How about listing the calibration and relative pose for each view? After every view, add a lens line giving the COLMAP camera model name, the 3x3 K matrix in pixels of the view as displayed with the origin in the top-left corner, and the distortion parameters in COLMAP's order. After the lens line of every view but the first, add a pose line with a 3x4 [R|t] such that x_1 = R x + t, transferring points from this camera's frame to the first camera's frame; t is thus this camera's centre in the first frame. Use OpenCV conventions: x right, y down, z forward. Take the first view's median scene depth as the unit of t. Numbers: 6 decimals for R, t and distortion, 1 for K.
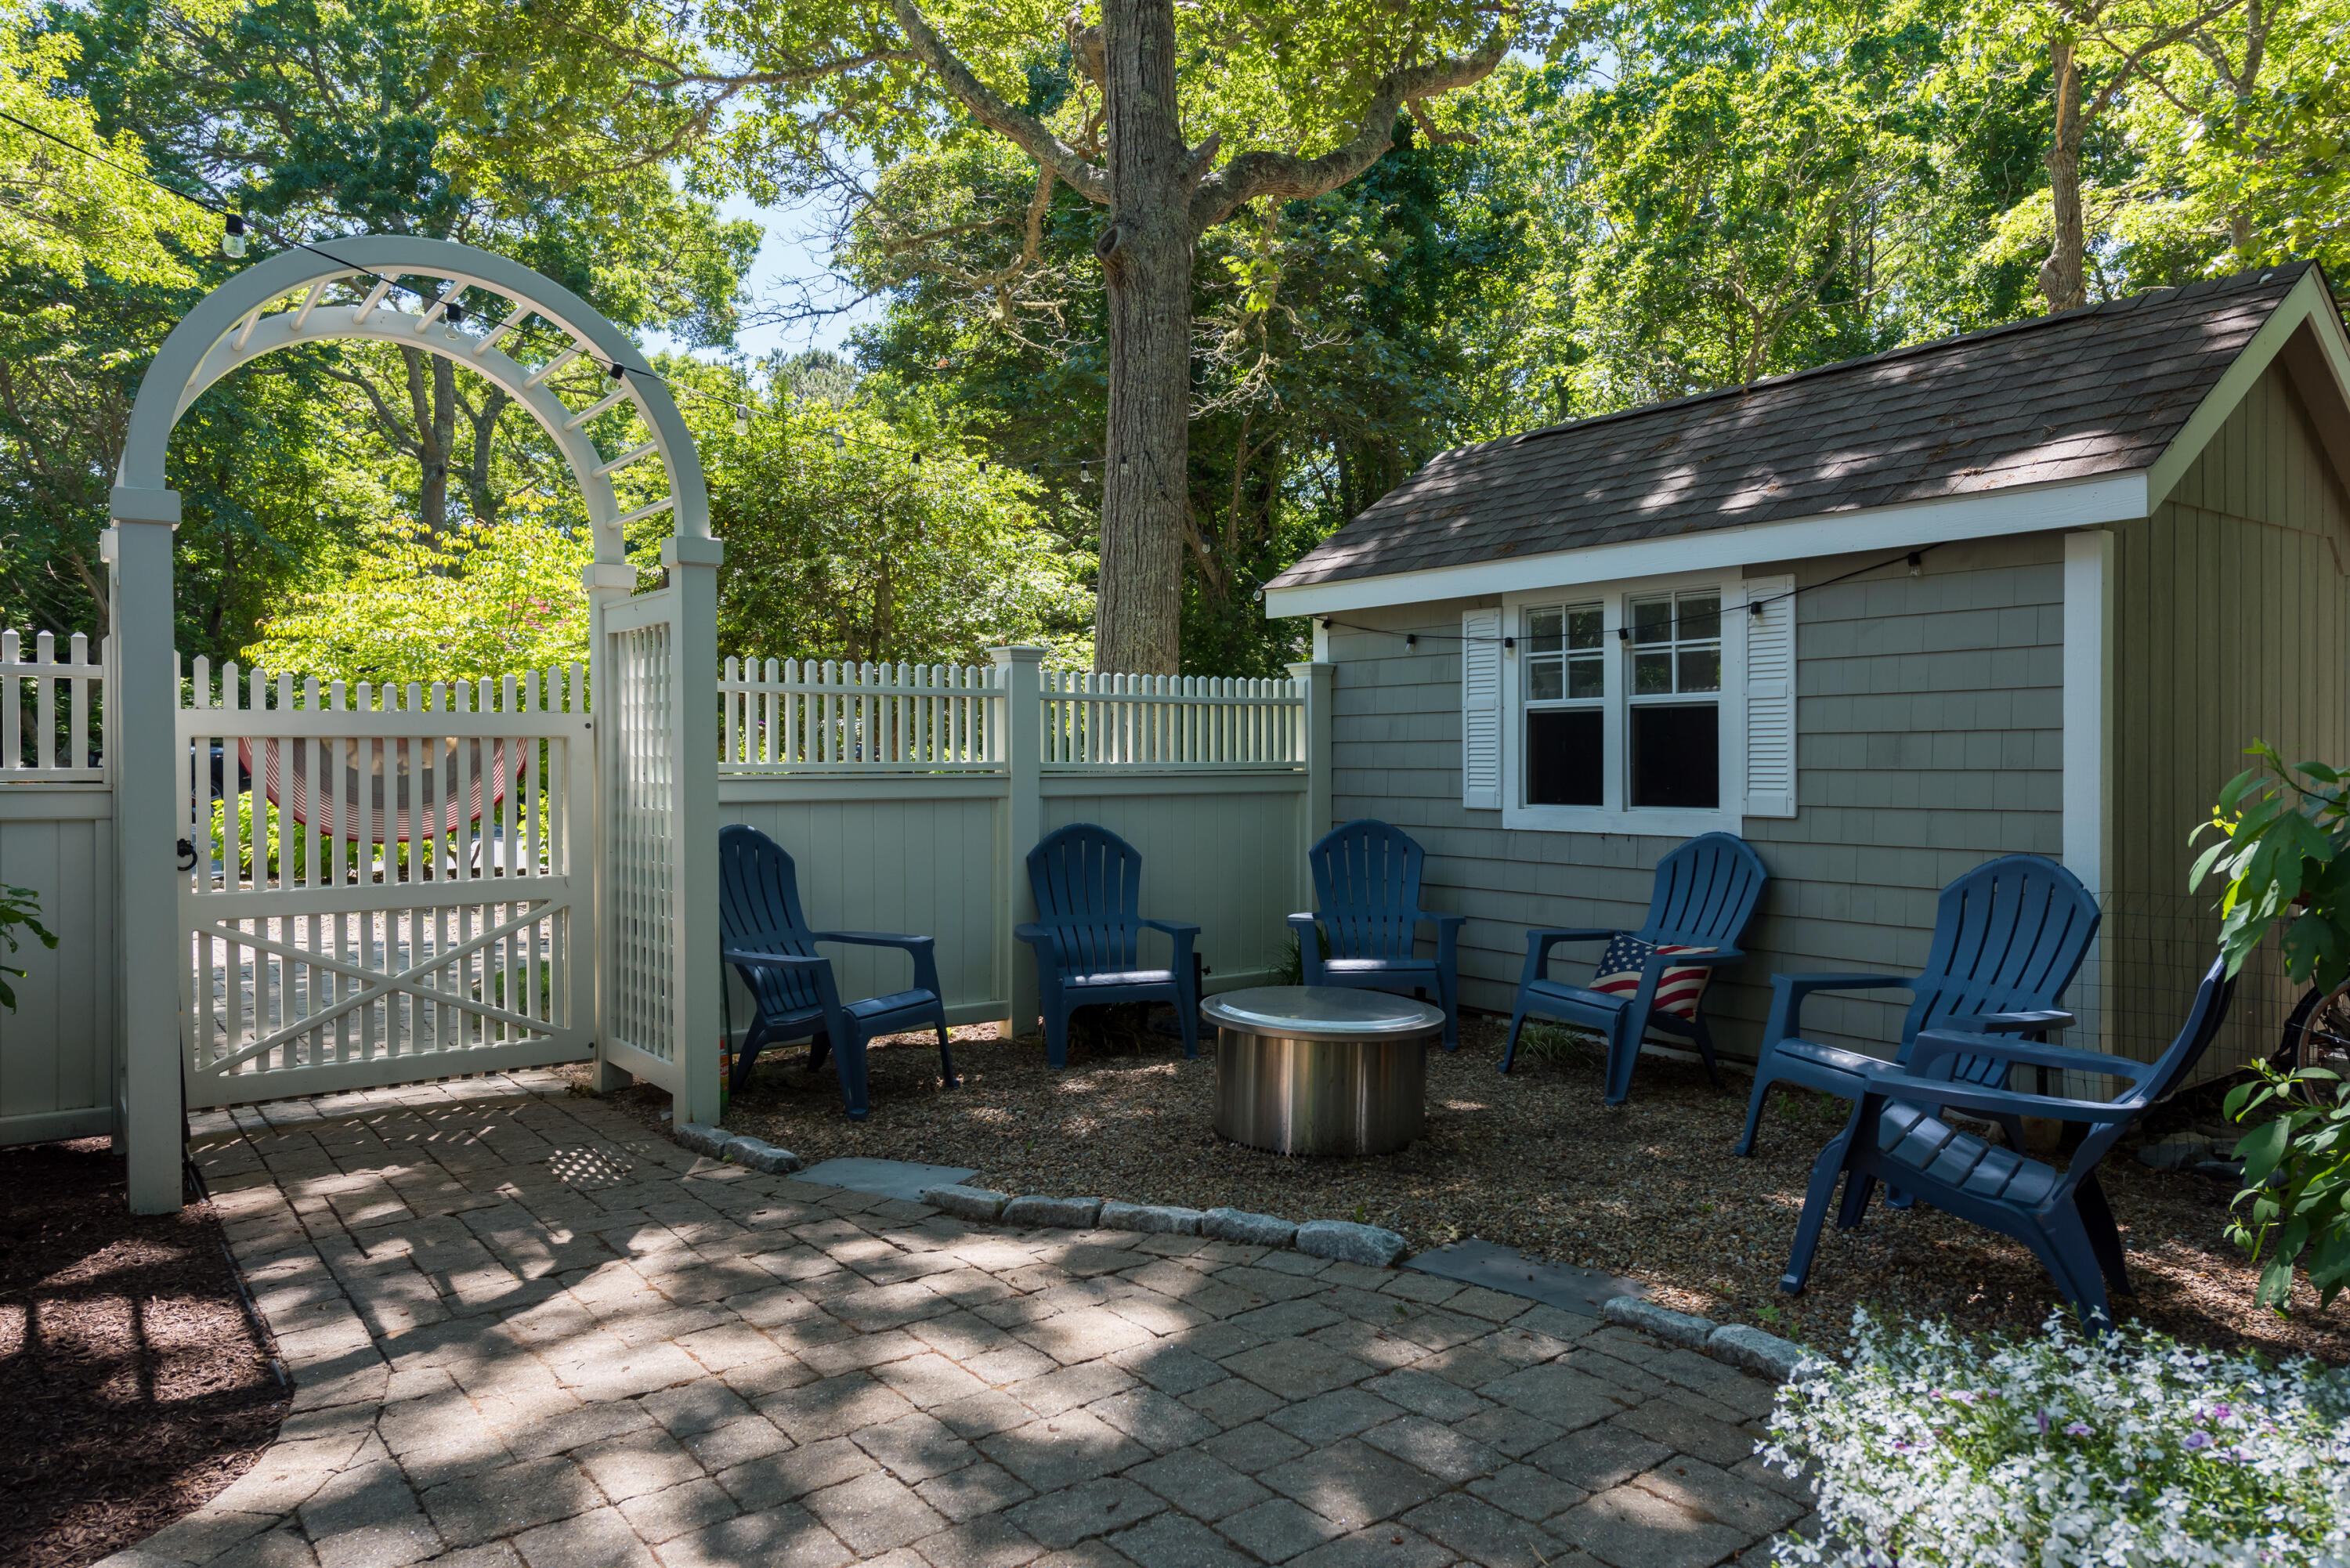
lens RADIAL K [[1528.6, 0, 1174.4], [0, 1528.6, 779.2], [0, 0, 1]] dist [0.025577, -0.011330]
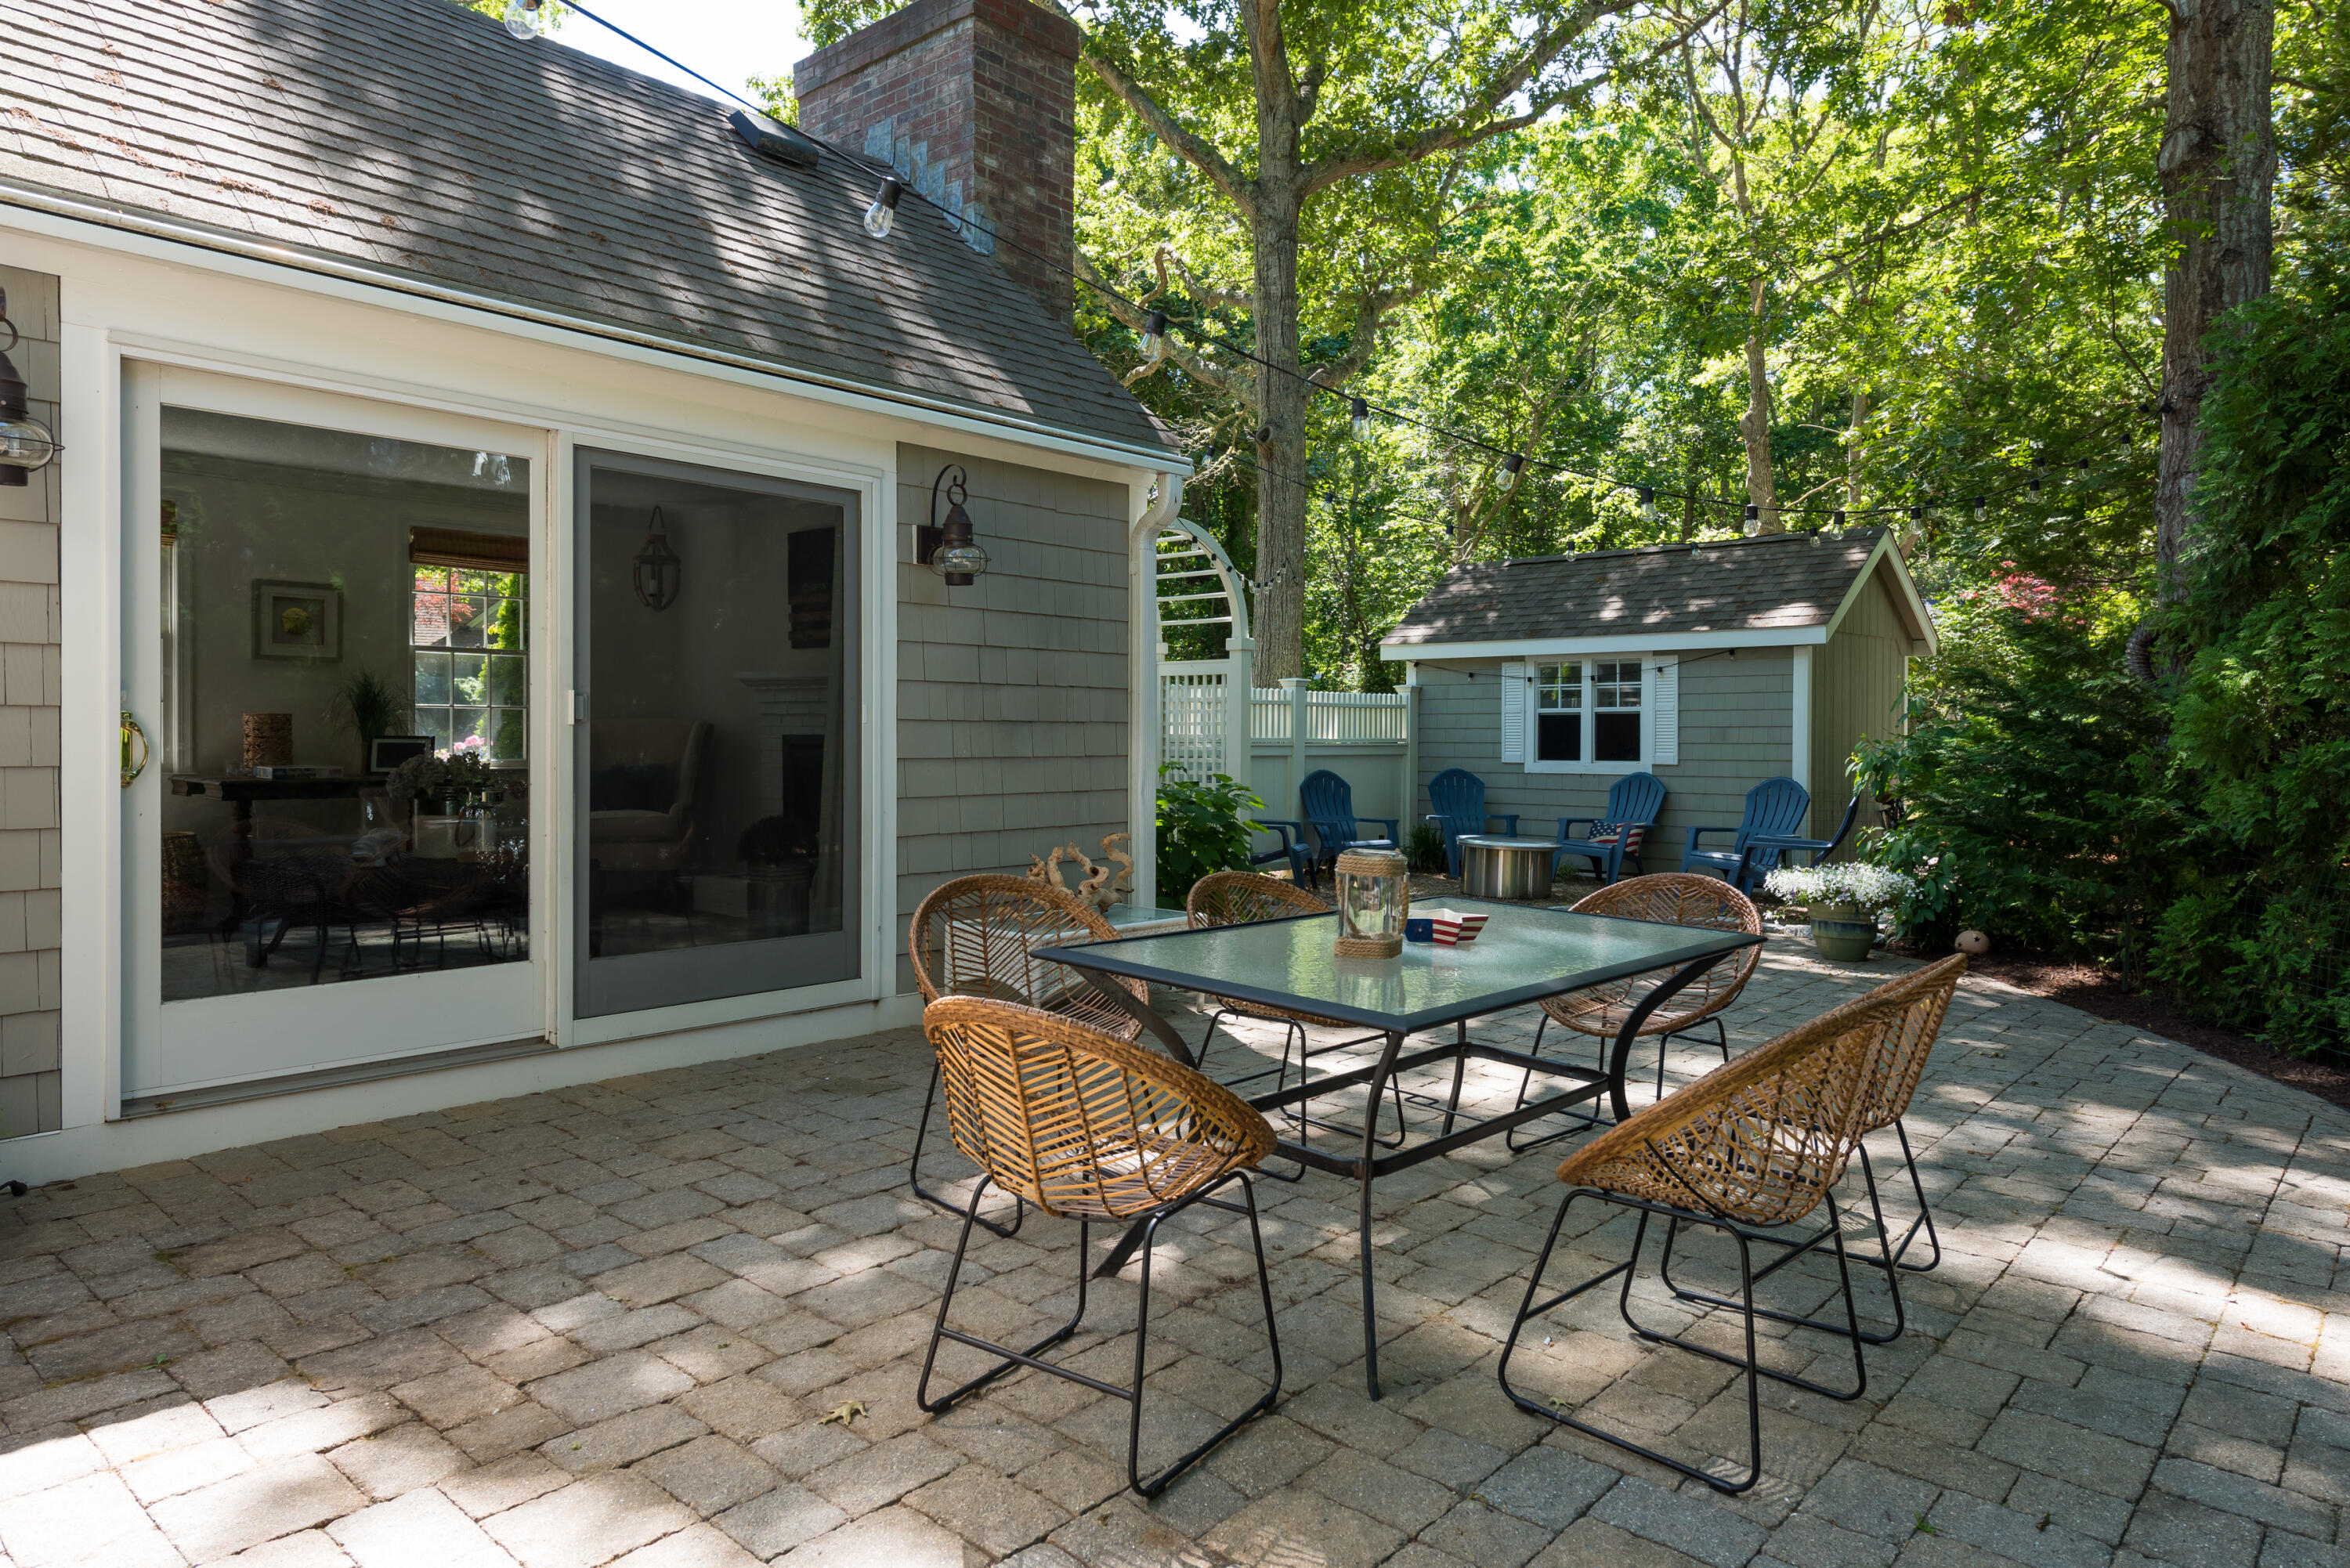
lens RADIAL K [[1472.0, 0, 1178.5], [0, 1472.0, 790.0], [0, 0, 1]] dist [0.026459, -0.000883]
pose [[0.984089, 0.000224, 0.177677, -0.626811], [-0.004518, 0.999707, 0.023761, 0.012596], [-0.177620, -0.024186, 0.983802, -0.893380]]
